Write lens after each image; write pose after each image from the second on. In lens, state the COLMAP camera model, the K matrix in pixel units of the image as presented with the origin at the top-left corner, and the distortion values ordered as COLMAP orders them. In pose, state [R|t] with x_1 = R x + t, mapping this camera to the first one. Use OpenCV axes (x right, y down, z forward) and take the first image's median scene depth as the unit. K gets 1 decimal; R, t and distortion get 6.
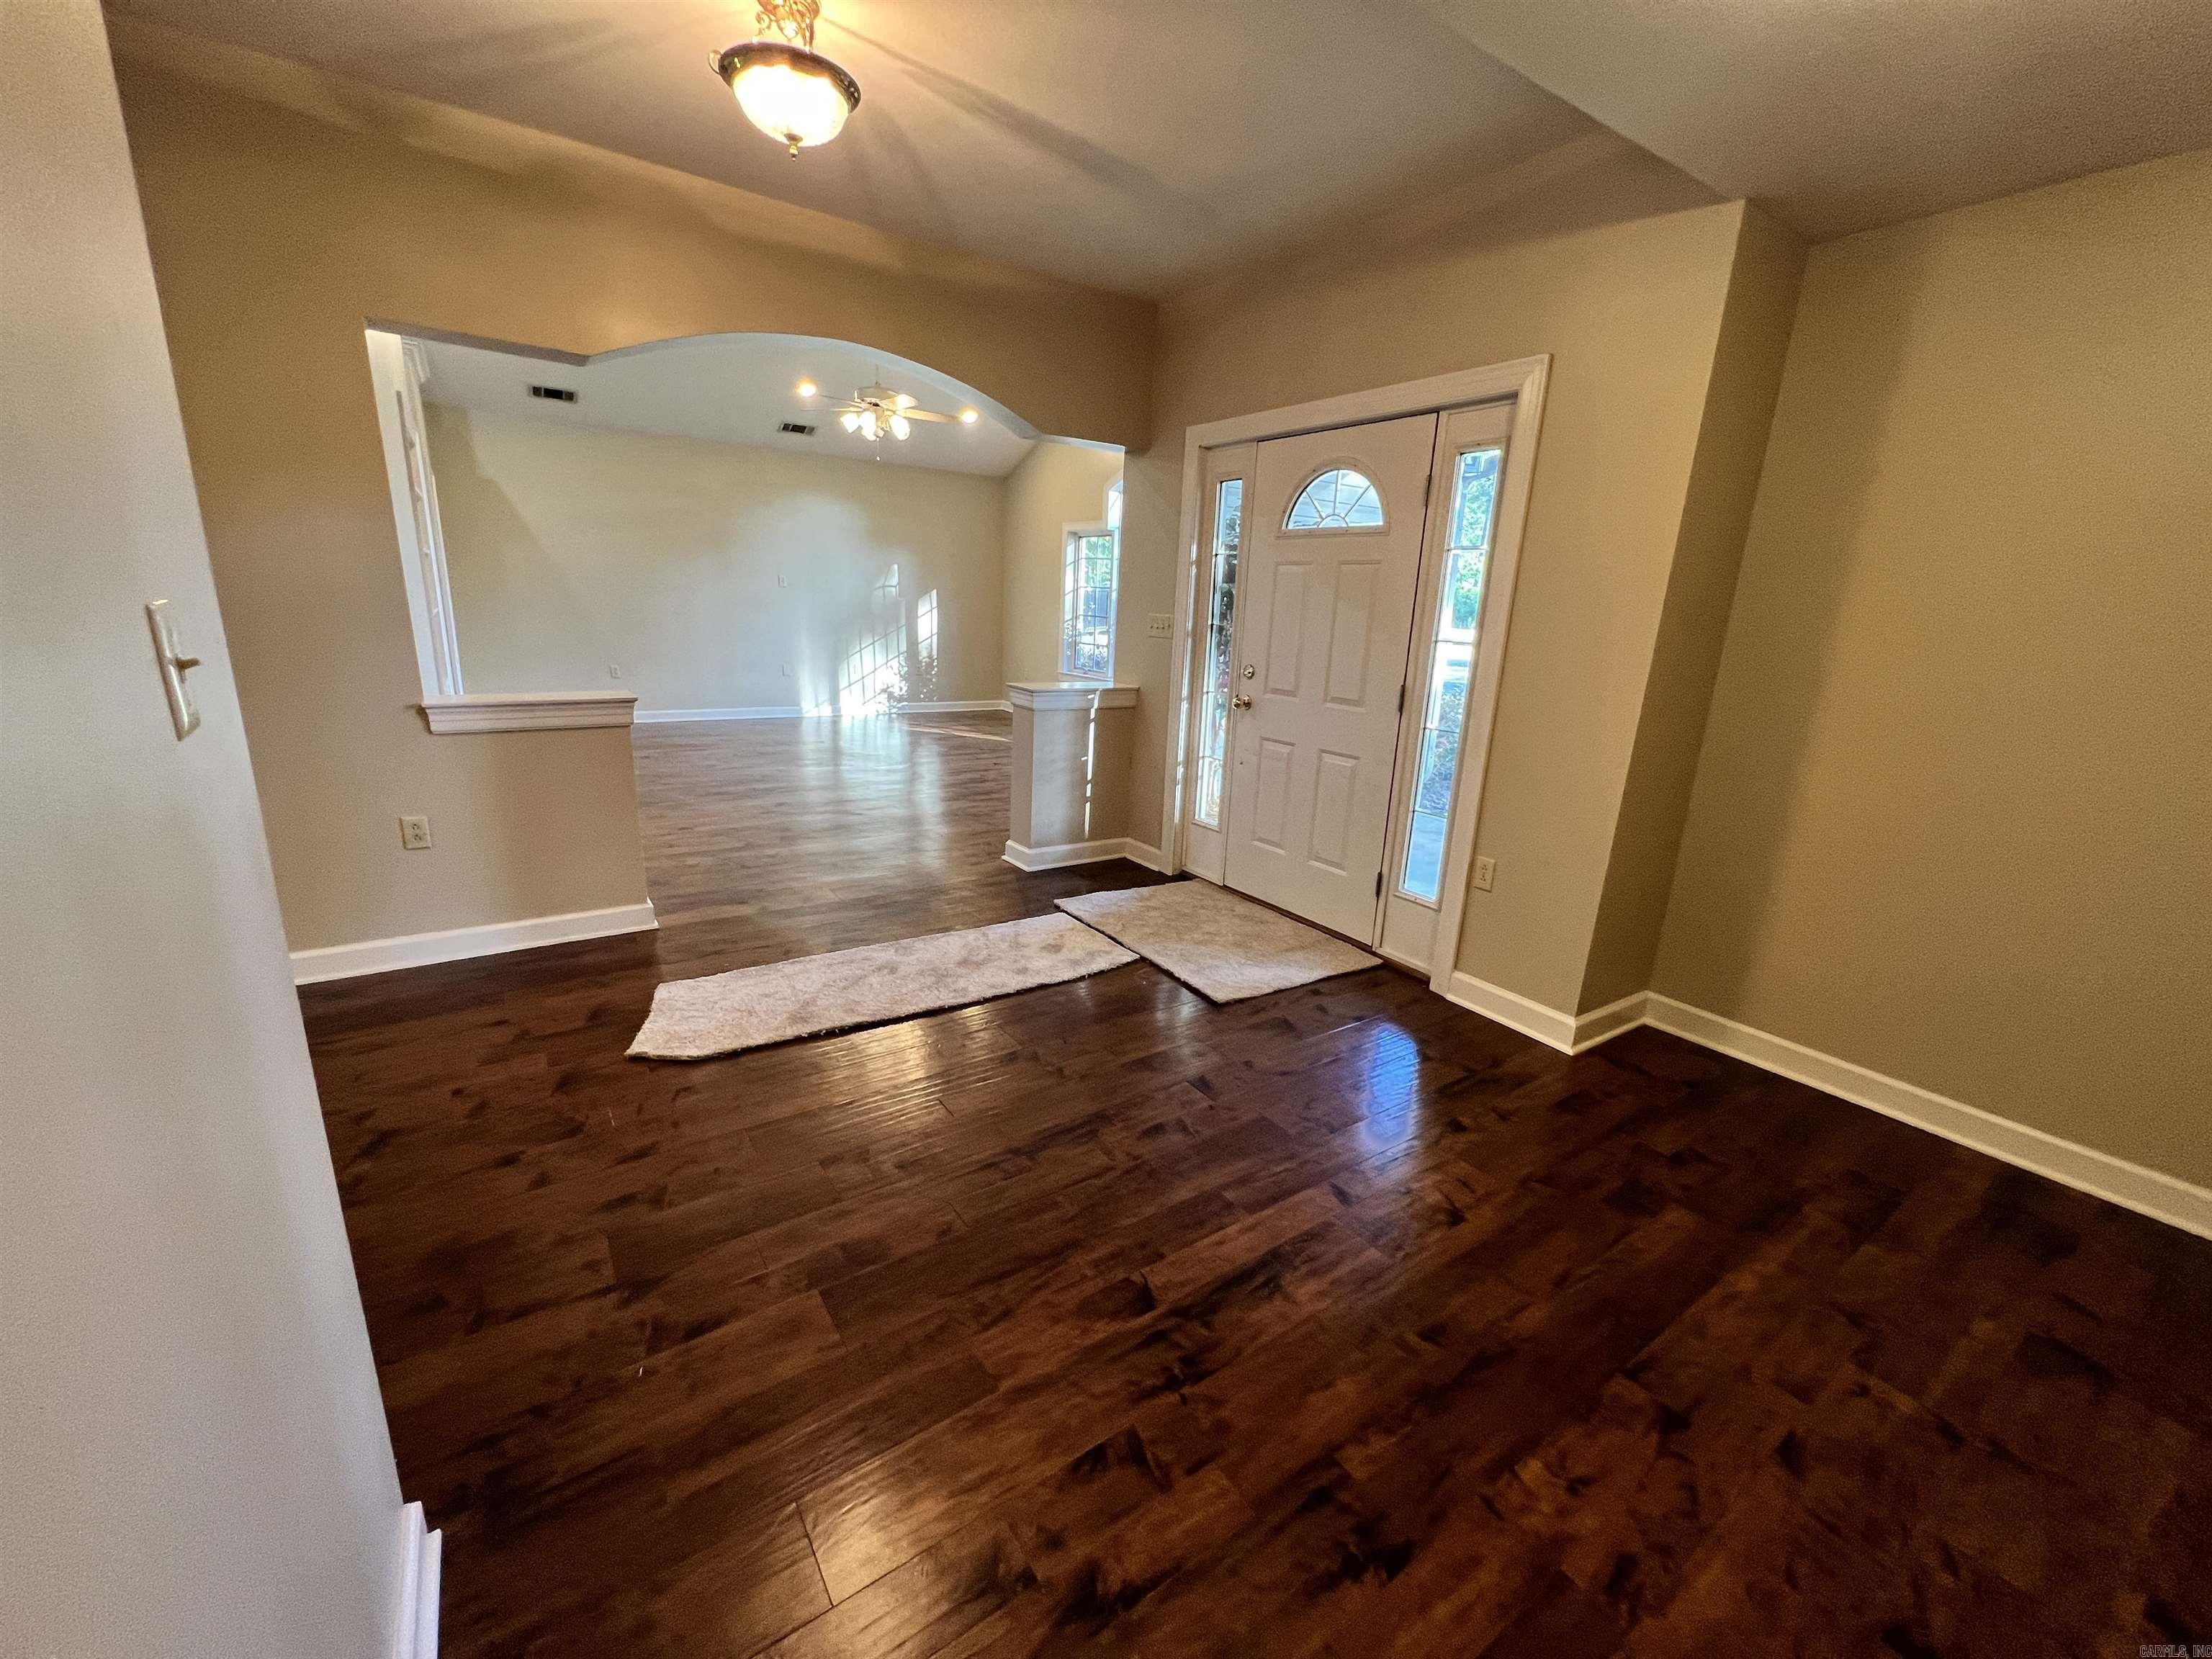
lens RADIAL K [[885.7, 0, 1110.8], [0, 885.7, 838.6], [0, 0, 1]] dist [-0.000800, -0.000084]
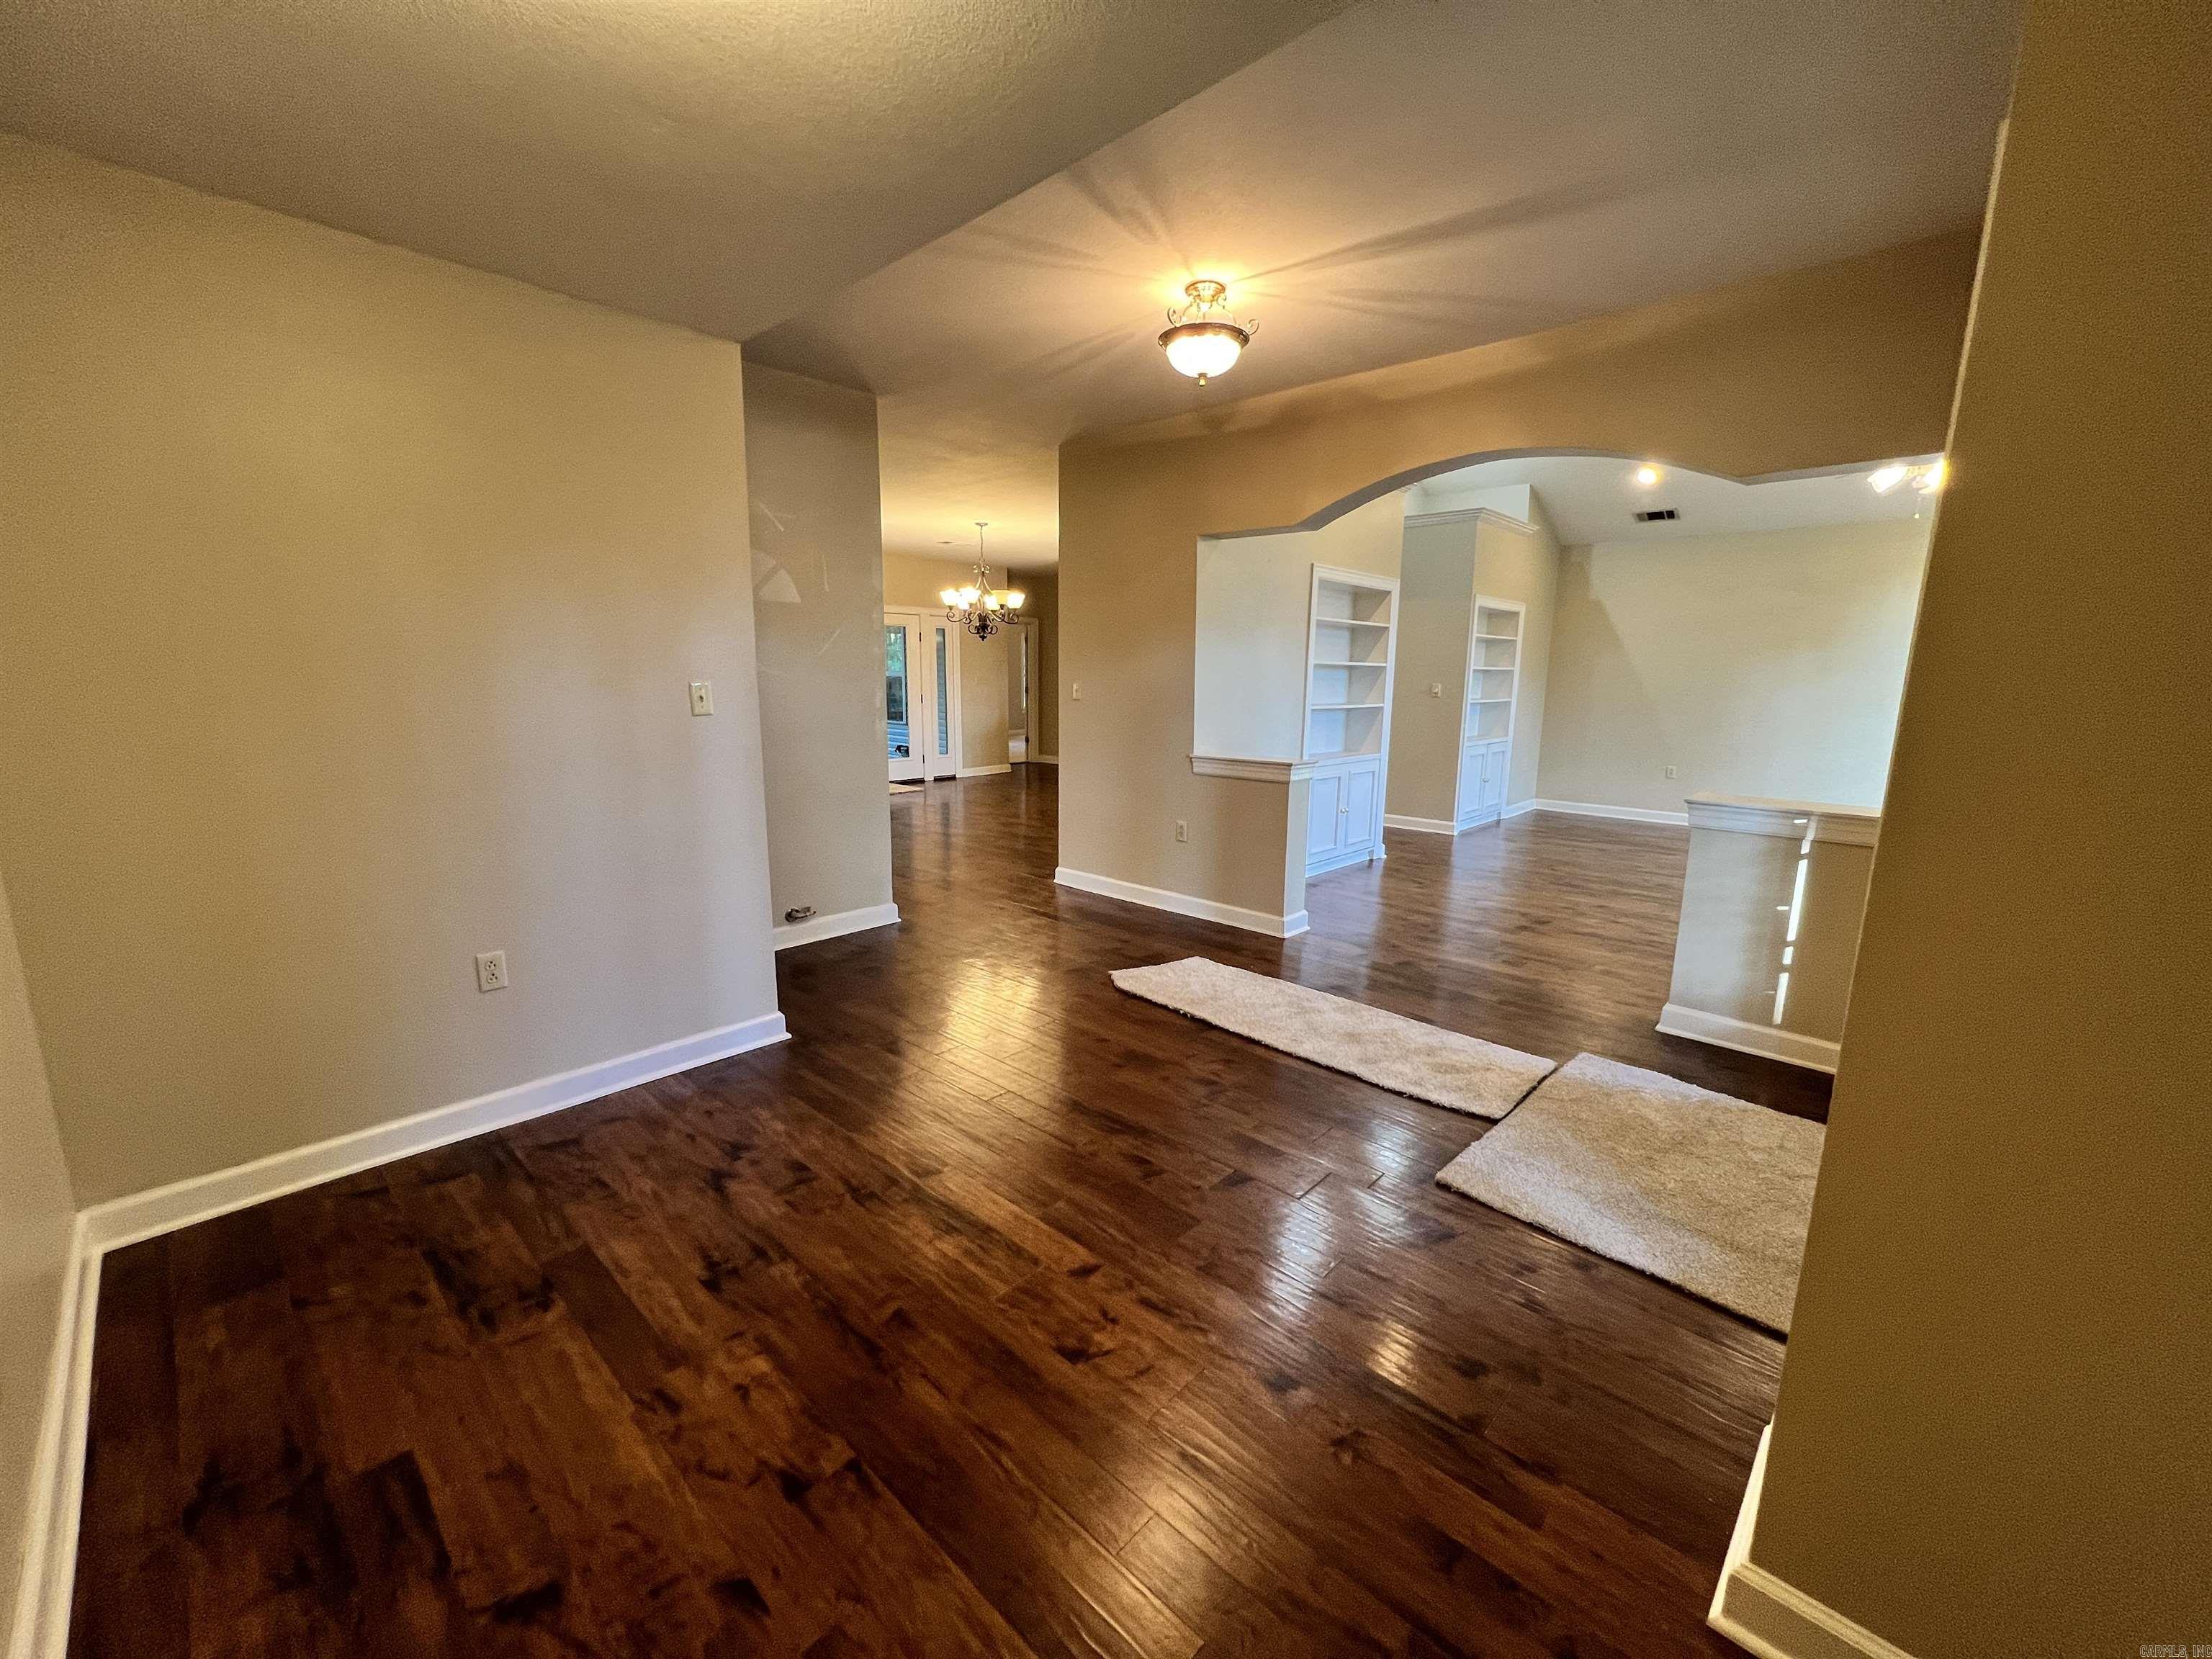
lens RADIAL K [[885.7, 0, 1101.5], [0, 885.7, 833.5], [0, 0, 1]] dist [-0.000800, -0.000084]
pose [[0.208186, 0.135922, -0.968599, 0.600354], [-0.257583, 0.962958, 0.079766, -0.073239], [0.943562, 0.232888, 0.235486, 0.359618]]
